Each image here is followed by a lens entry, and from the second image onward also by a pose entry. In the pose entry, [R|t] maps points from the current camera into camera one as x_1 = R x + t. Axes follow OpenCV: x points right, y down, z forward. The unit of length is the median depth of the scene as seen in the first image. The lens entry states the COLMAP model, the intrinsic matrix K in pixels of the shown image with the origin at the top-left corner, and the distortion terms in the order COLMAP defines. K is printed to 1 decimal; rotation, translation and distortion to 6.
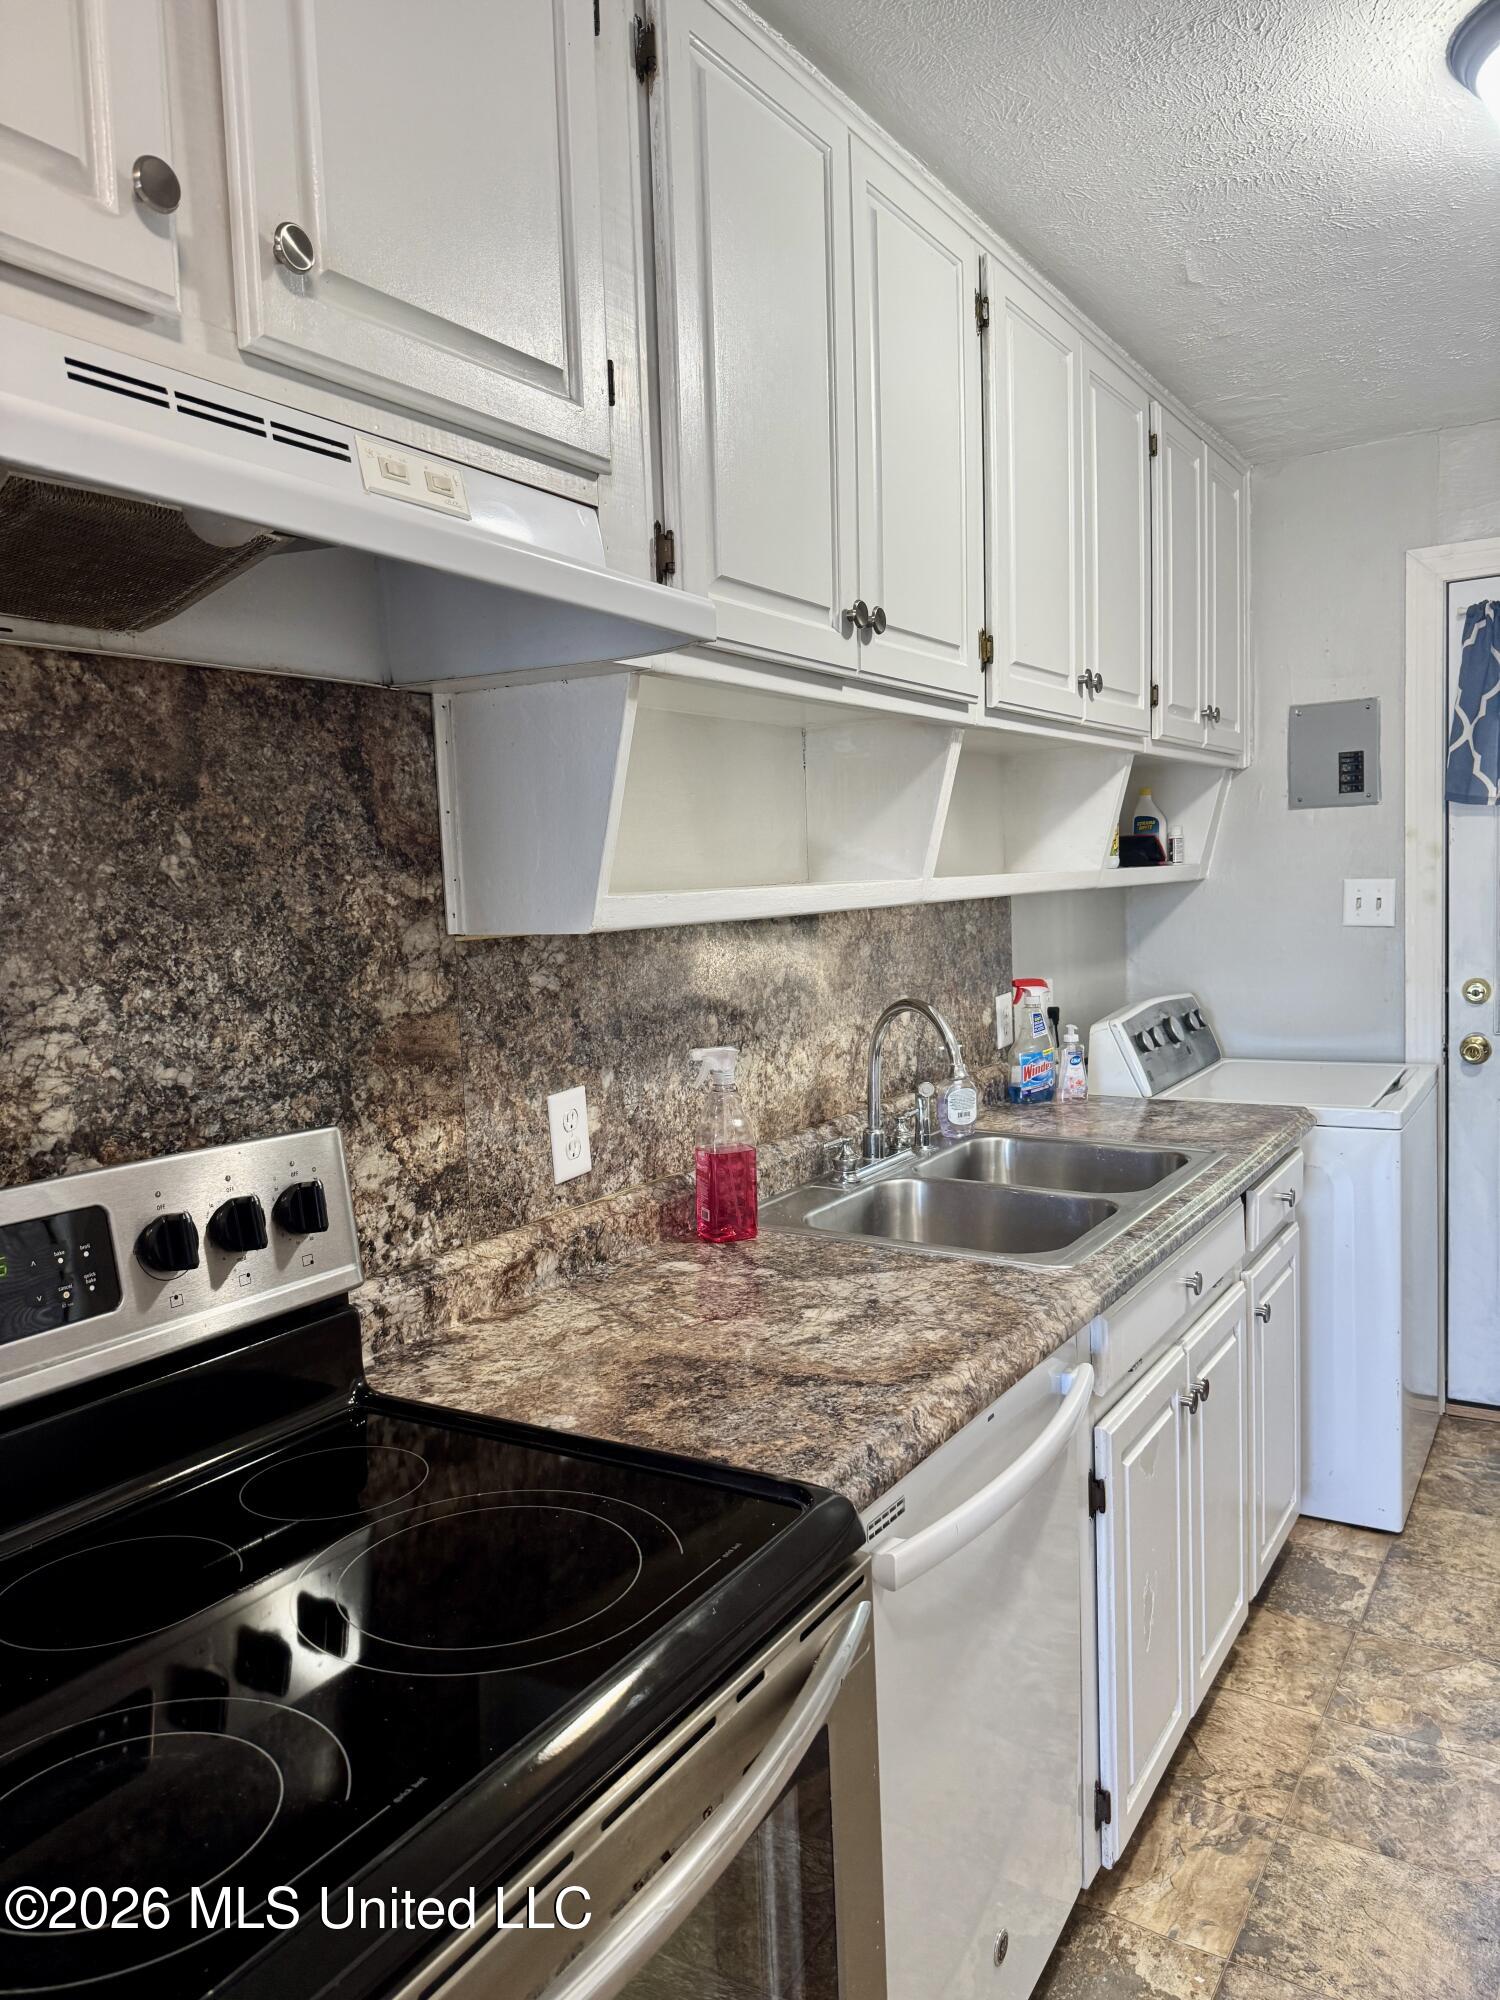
lens RADIAL K [[1405.9, 0, 746.0], [0, 1405.9, 1000.3], [0, 0, 1]] dist [0.034248, -0.043546]
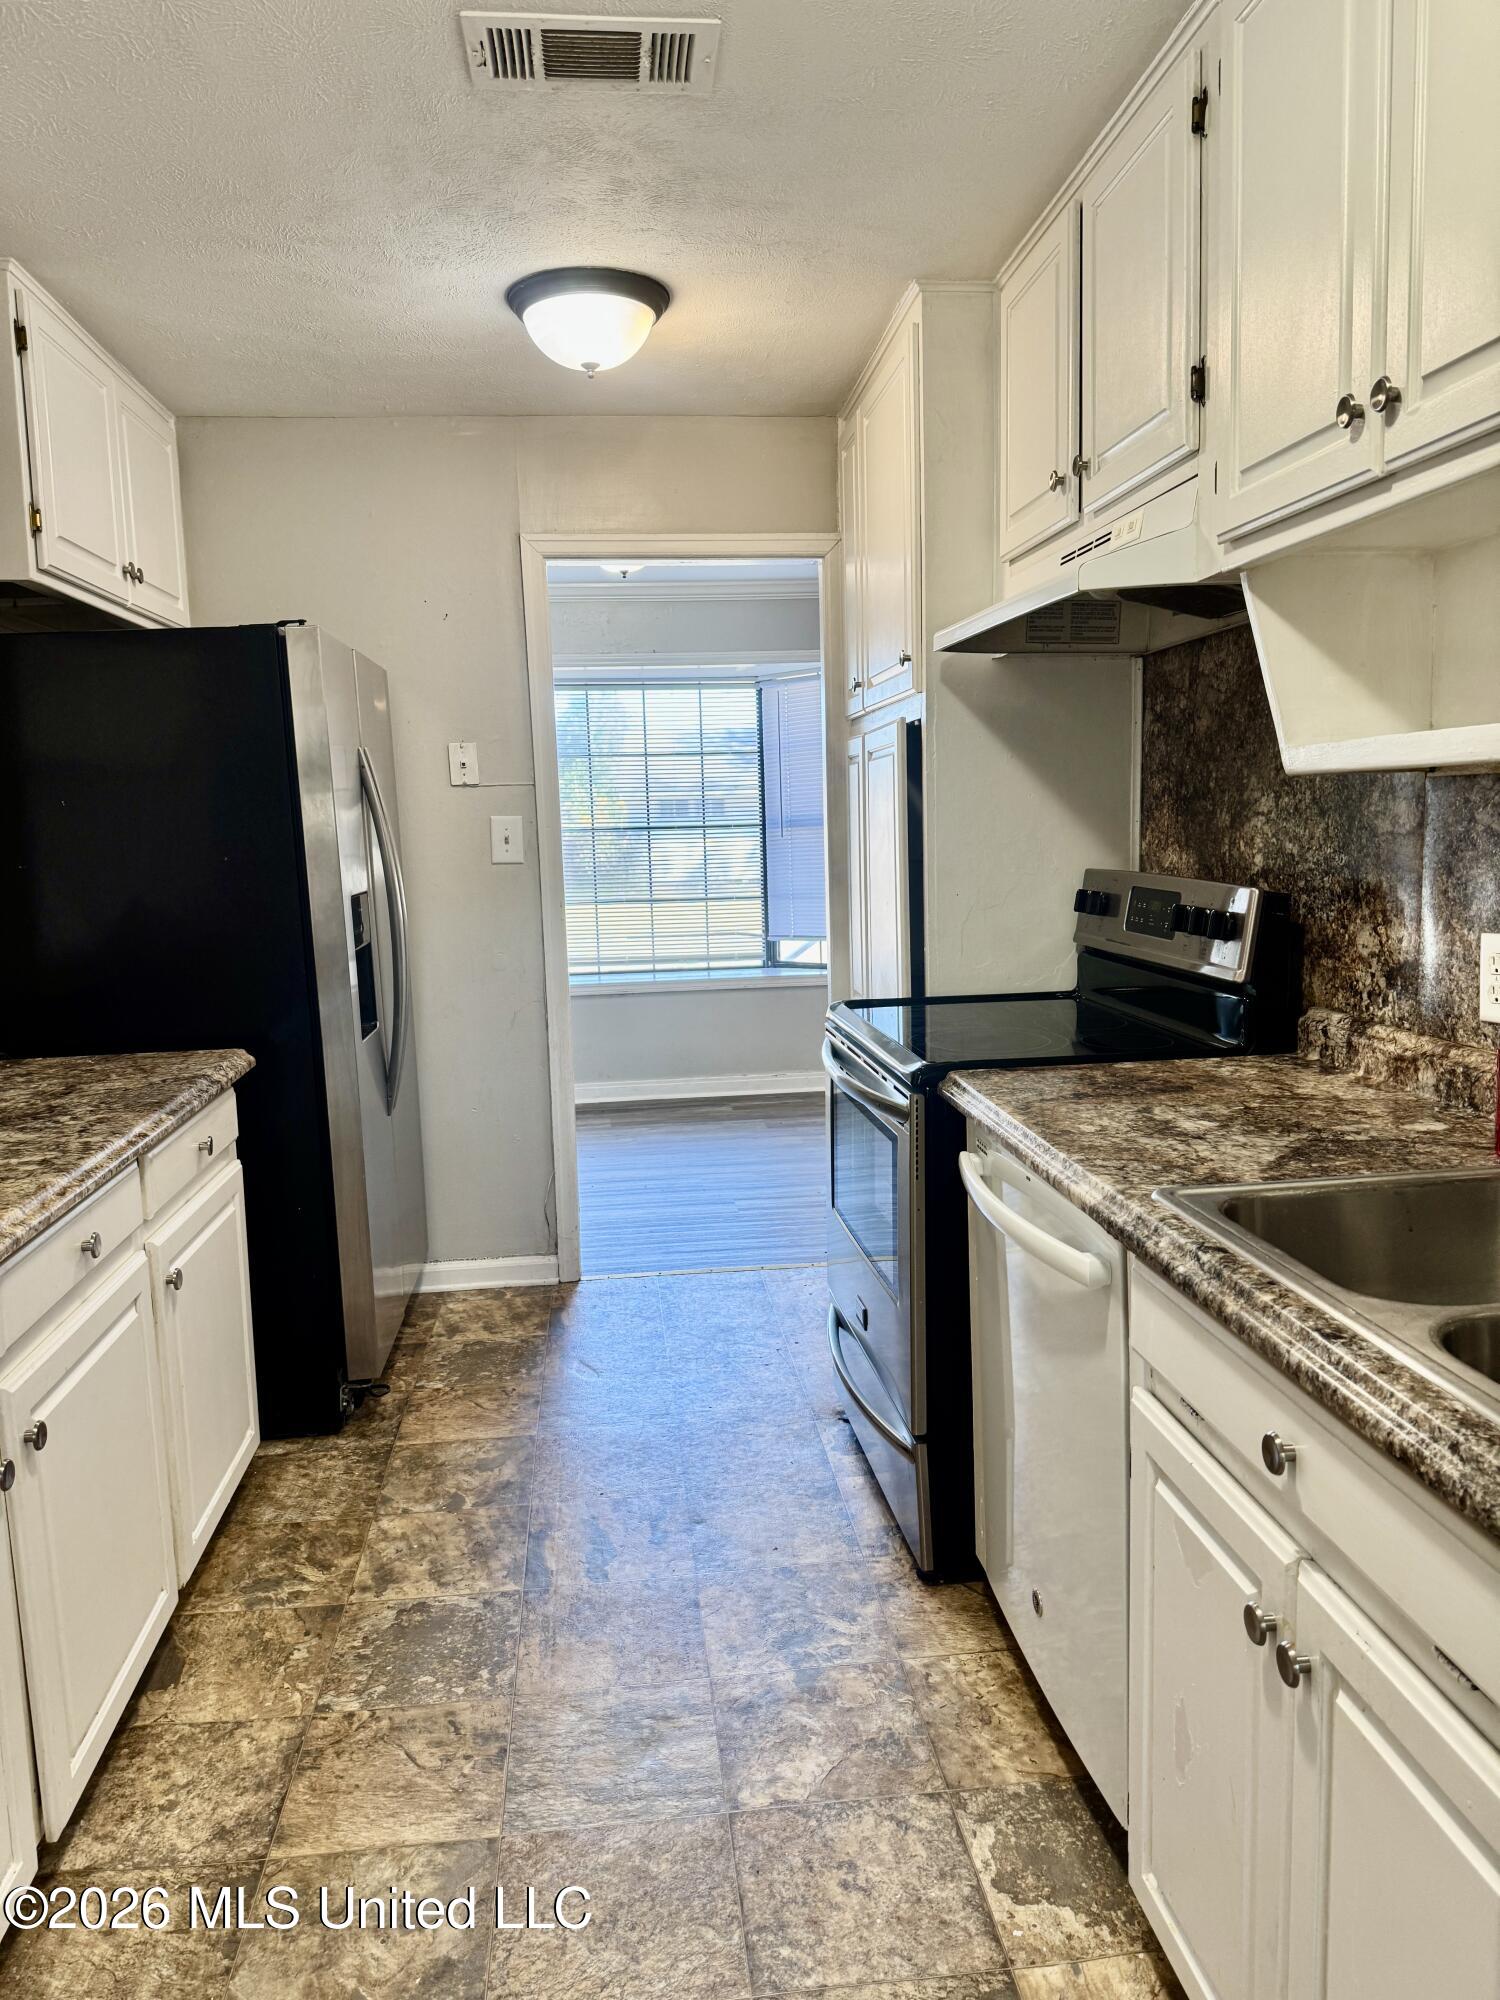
lens RADIAL K [[1405.9, 0, 728.7], [0, 1405.9, 1005.5], [0, 0, 1]] dist [0.034248, -0.043546]
pose [[-0.781909, 0.148123, -0.605540, 0.781154], [0.008910, 0.973917, 0.226728, -0.101005], [0.623329, 0.171885, -0.762834, 1.227538]]
